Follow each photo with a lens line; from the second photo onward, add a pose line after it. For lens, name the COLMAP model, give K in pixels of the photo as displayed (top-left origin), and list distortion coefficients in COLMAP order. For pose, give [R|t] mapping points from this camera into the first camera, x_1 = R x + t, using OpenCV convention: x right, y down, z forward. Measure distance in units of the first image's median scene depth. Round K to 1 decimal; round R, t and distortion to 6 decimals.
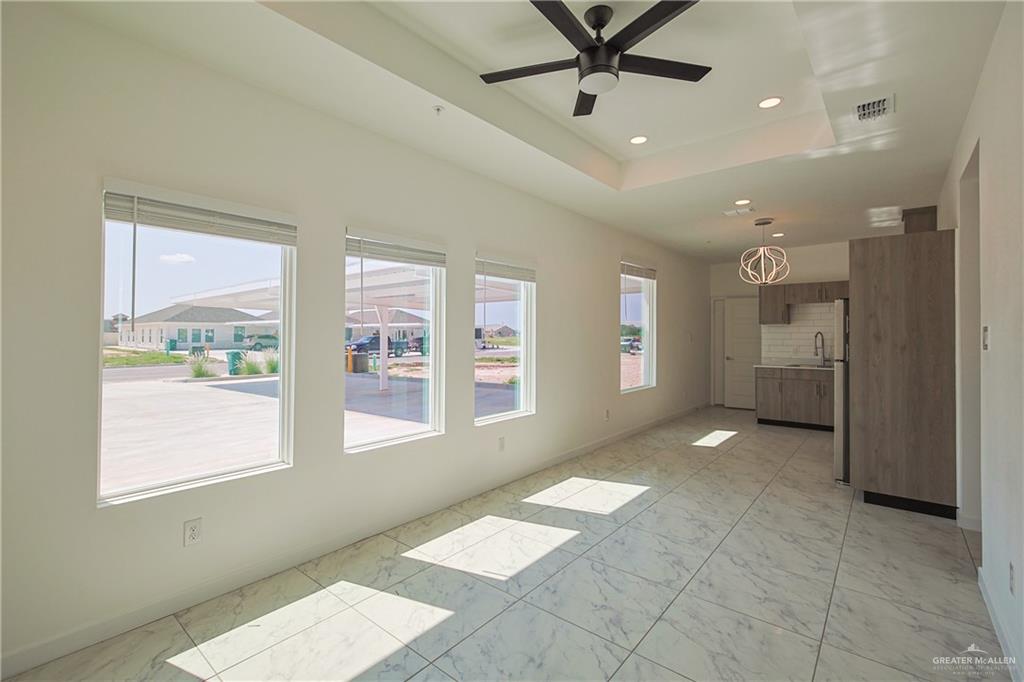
lens RADIAL K [[459.5, 0, 494.6], [0, 459.5, 343.0], [0, 0, 1]] dist [0.000862, 0.000068]
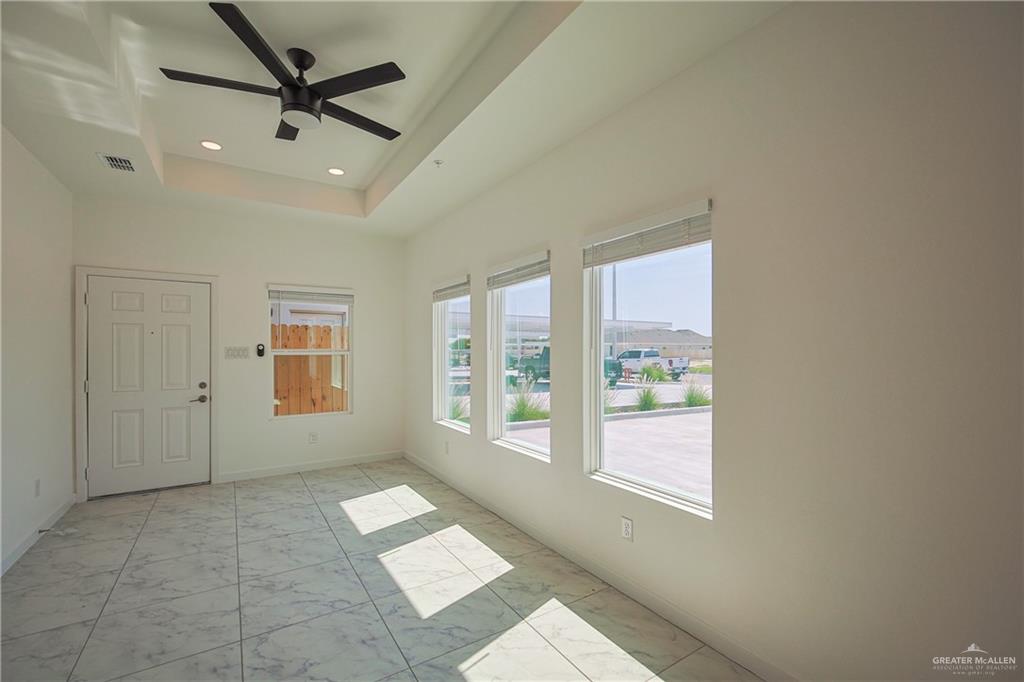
lens RADIAL K [[438.6, 0, 510.5], [0, 438.6, 354.0], [0, 0, 1]] dist [0.000031, 0.000591]
pose [[-0.284977, 0.007605, -0.958504, 0.986267], [-0.016749, 0.999776, 0.012912, -0.028260], [0.958388, 0.019733, -0.284785, 1.601236]]
